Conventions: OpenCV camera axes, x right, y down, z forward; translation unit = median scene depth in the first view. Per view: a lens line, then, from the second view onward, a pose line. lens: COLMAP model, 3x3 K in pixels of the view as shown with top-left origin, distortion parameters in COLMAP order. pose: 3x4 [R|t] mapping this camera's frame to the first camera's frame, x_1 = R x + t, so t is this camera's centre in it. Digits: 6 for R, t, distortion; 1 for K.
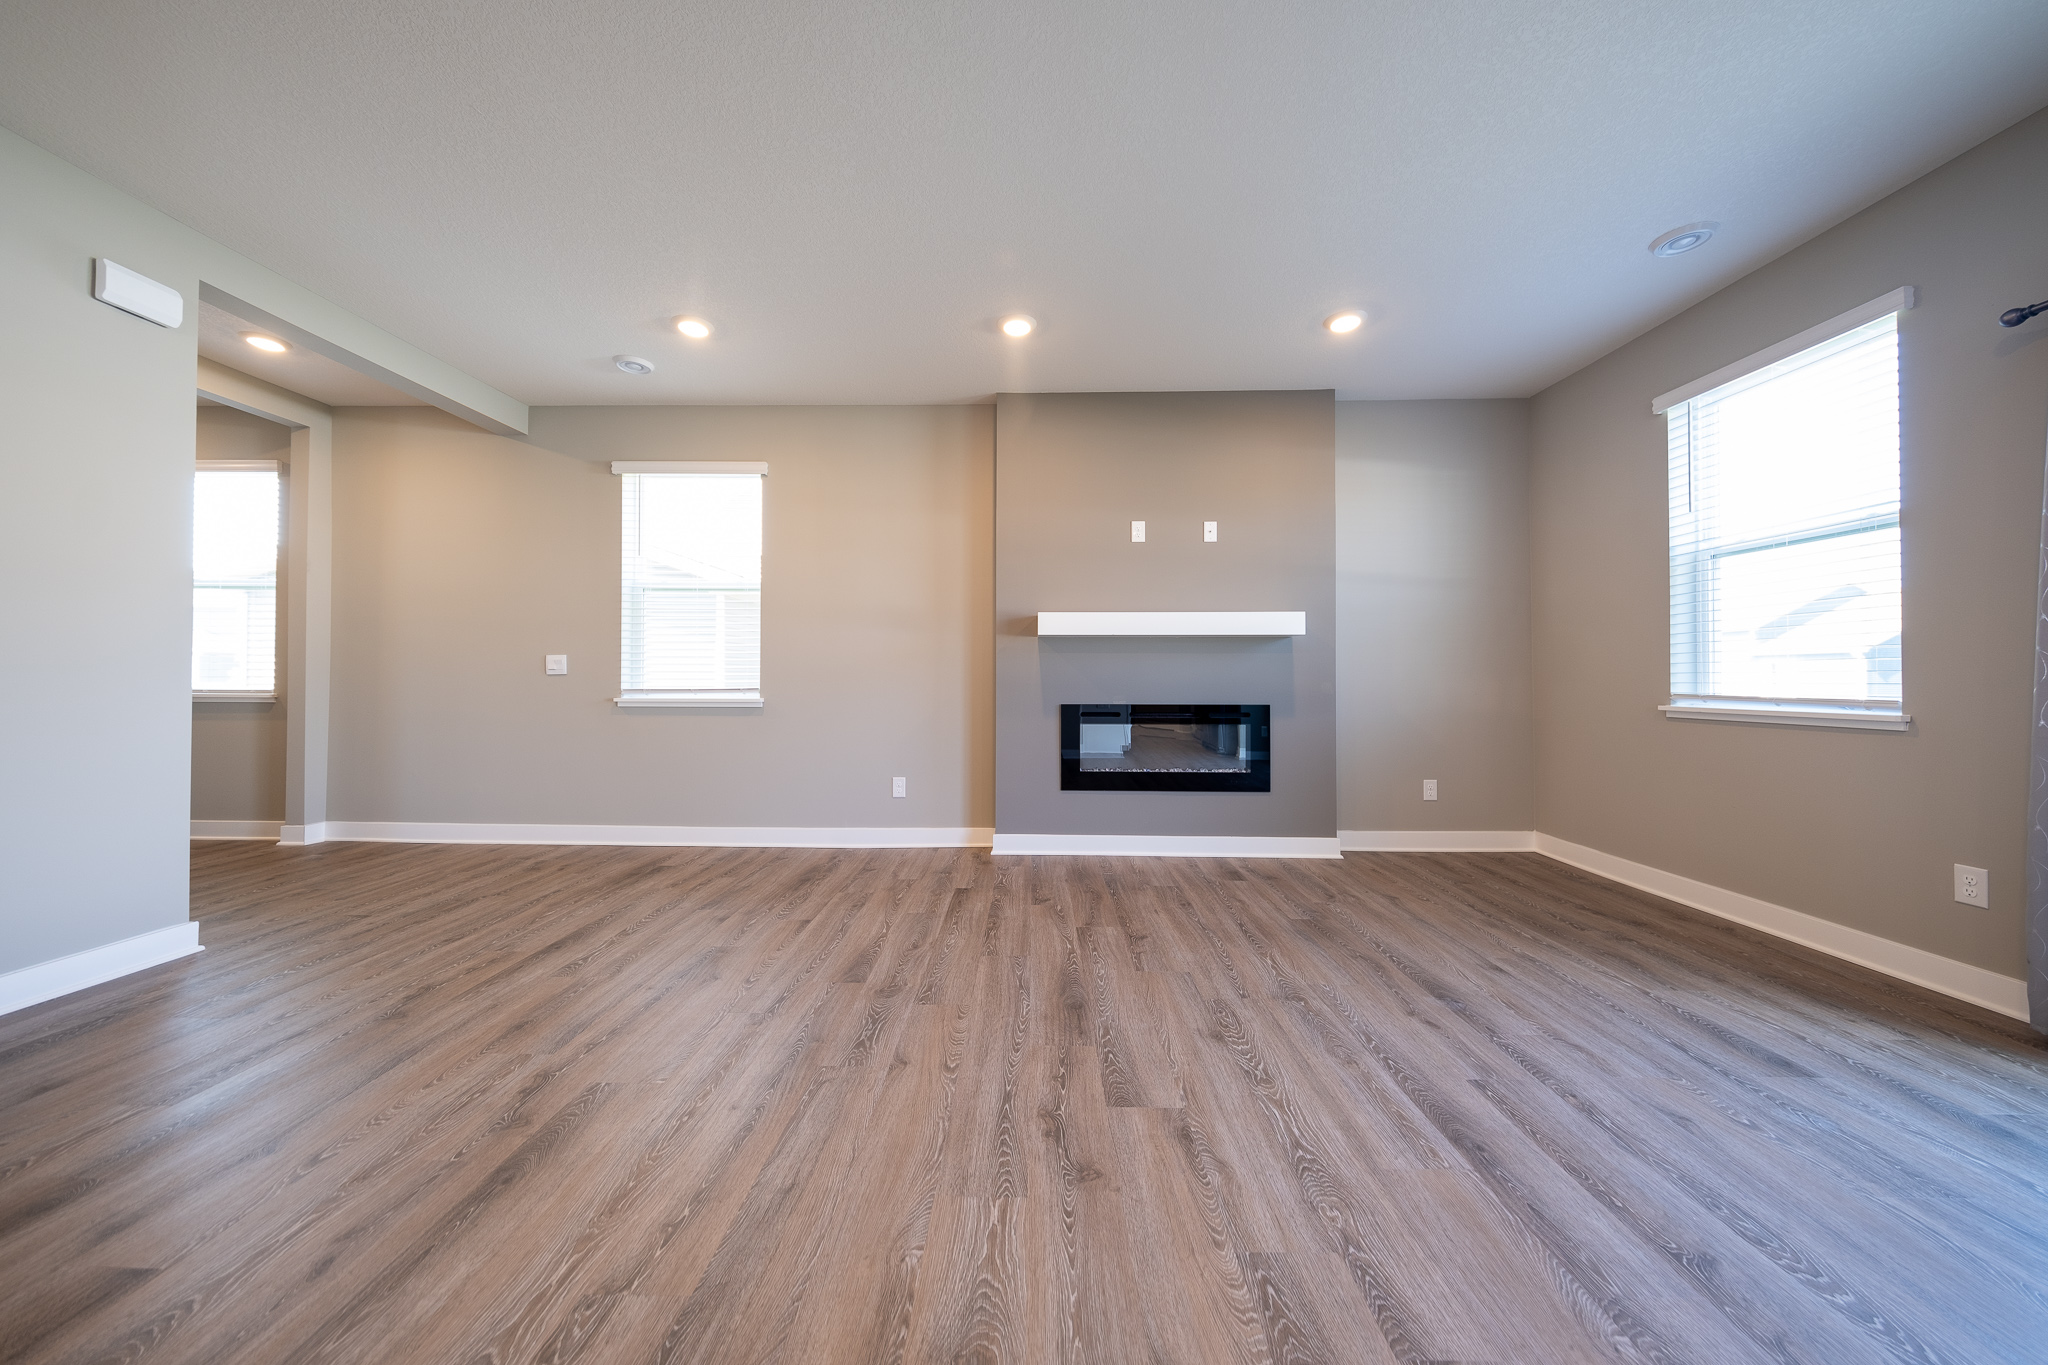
lens RADIAL K [[692.2, 0, 1021.9], [0, 692.2, 674.9], [0, 0, 1]] dist [0.006208, -0.000048]
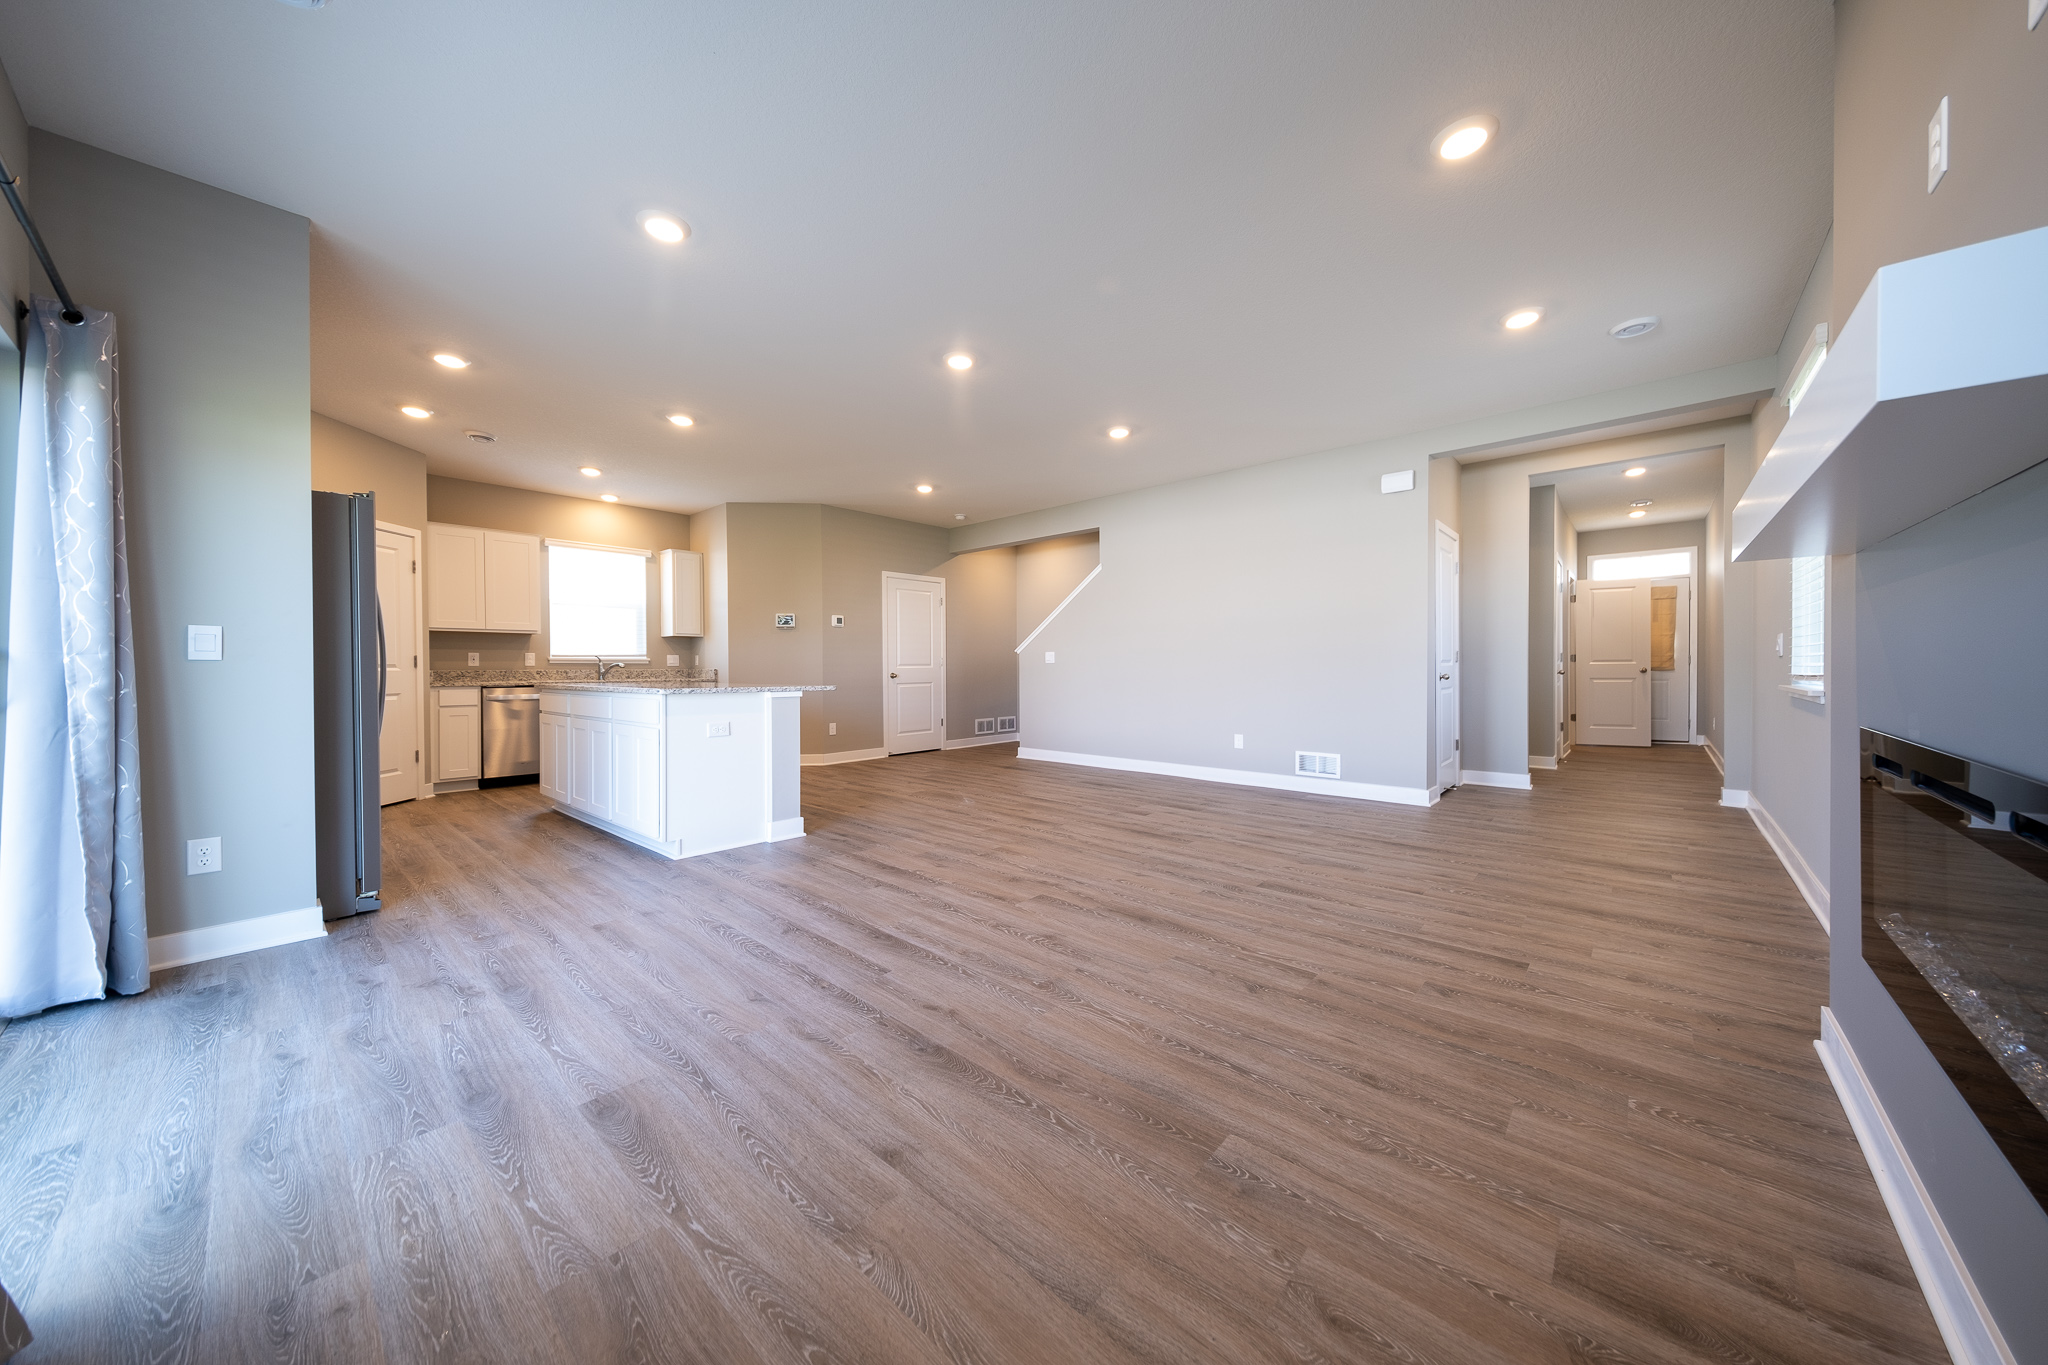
lens RADIAL K [[687.0, 0, 1018.1], [0, 687.0, 674.0], [0, 0, 1]] dist [0.004720, -0.000272]
pose [[-0.655973, 0.009411, -0.754726, 1.290611], [0.002642, 0.999945, 0.010172, 0.011420], [0.754780, 0.004678, -0.655962, 1.796925]]
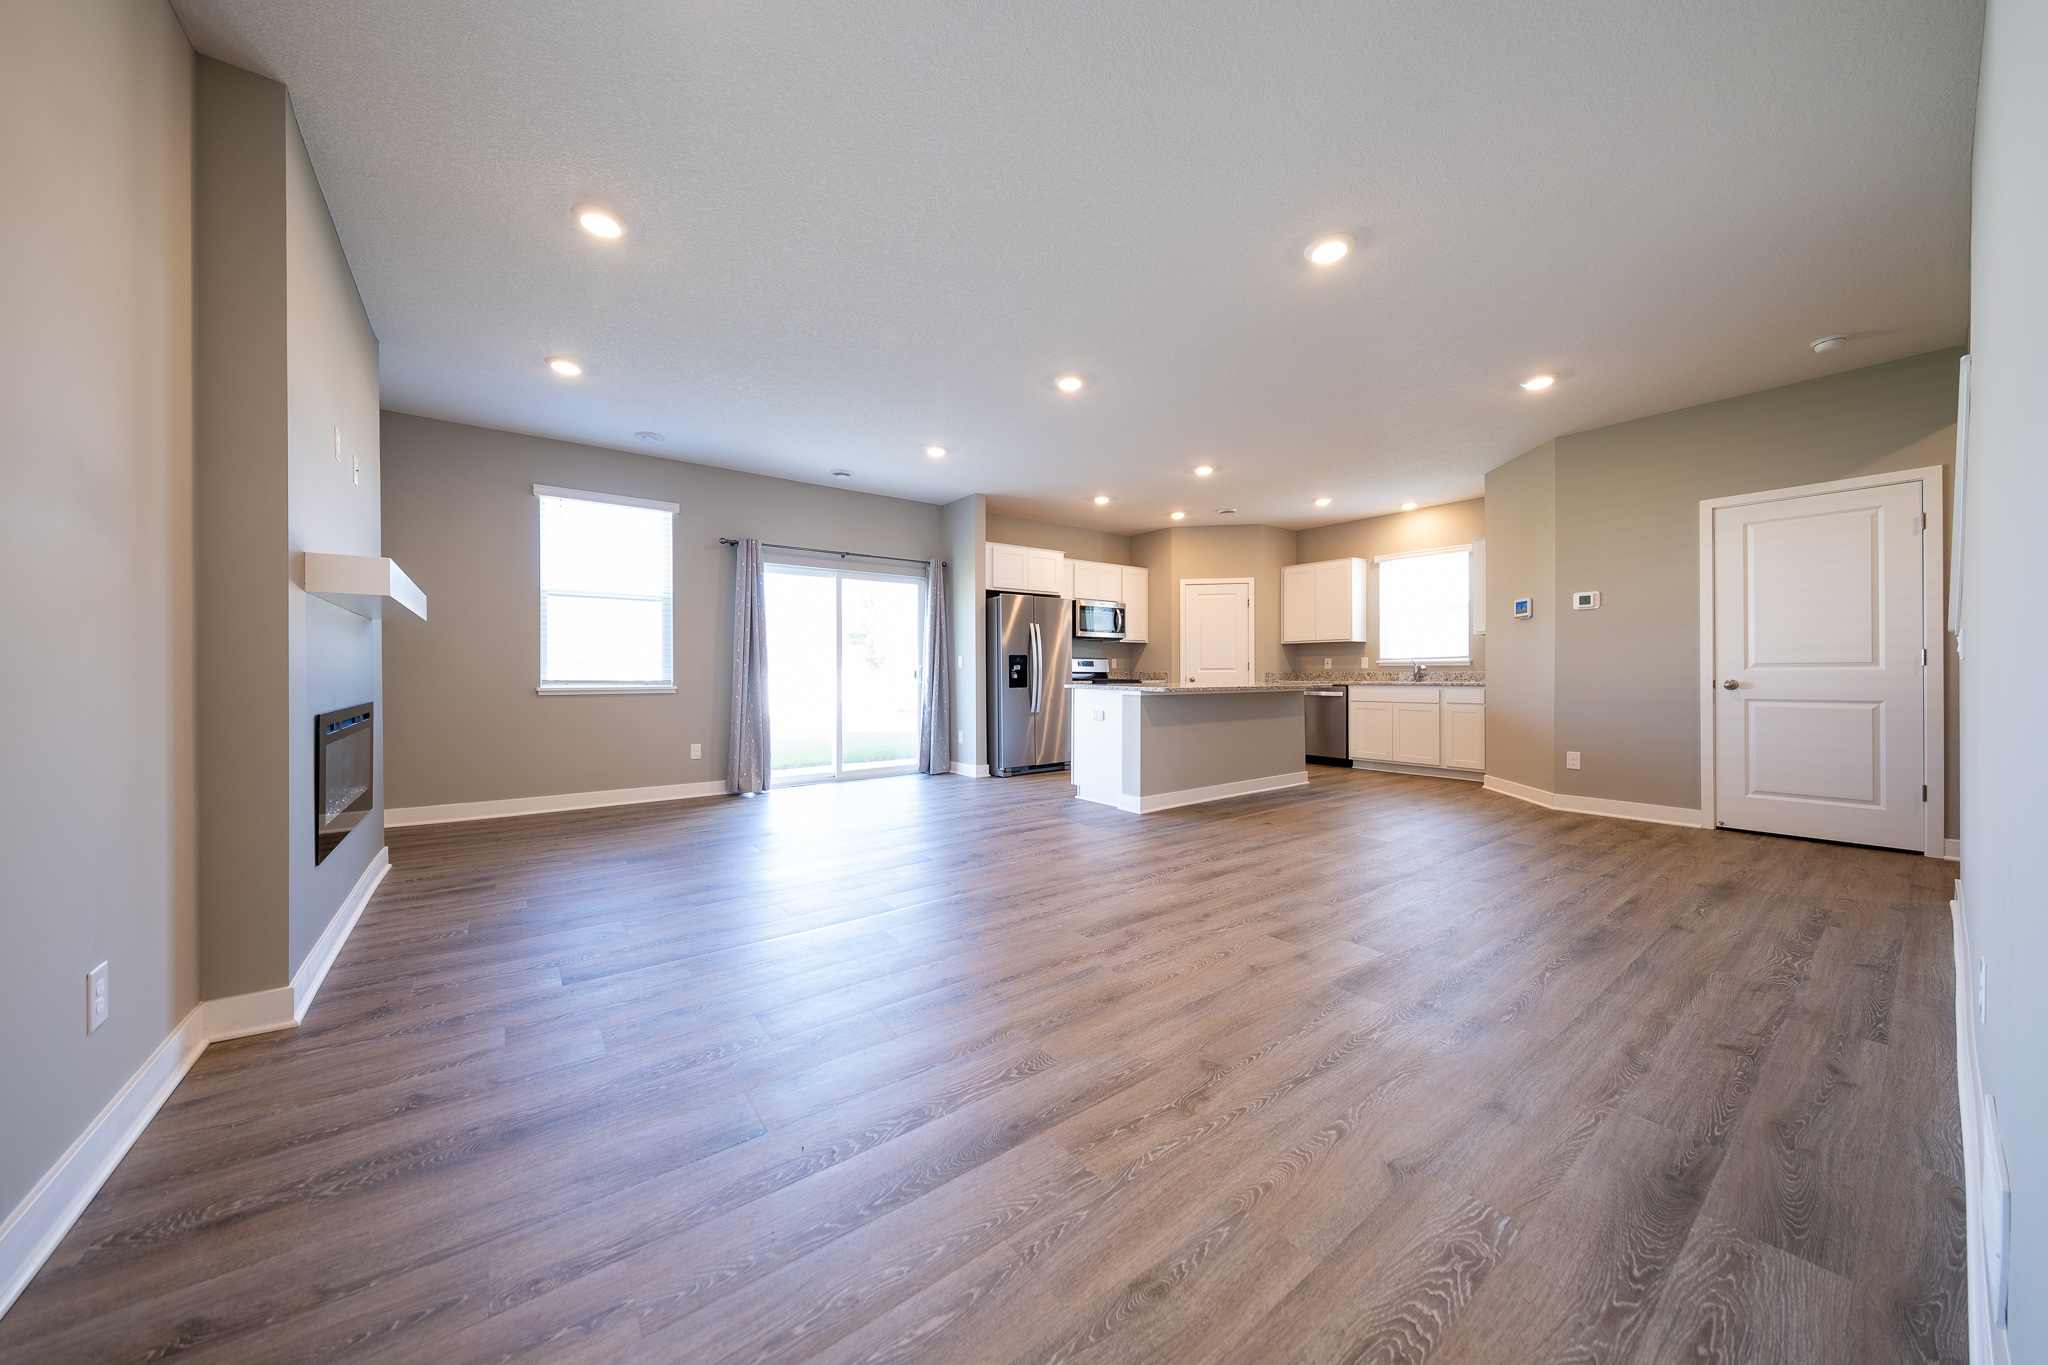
lens RADIAL K [[687.0, 0, 1018.1], [0, 687.0, 674.0], [0, 0, 1]] dist [0.004720, -0.000272]
pose [[-0.615089, -0.002437, 0.788454, -1.488561], [0.001656, 0.999989, 0.004383, 0.011158], [-0.788456, 0.004002, -0.615078, 1.787397]]
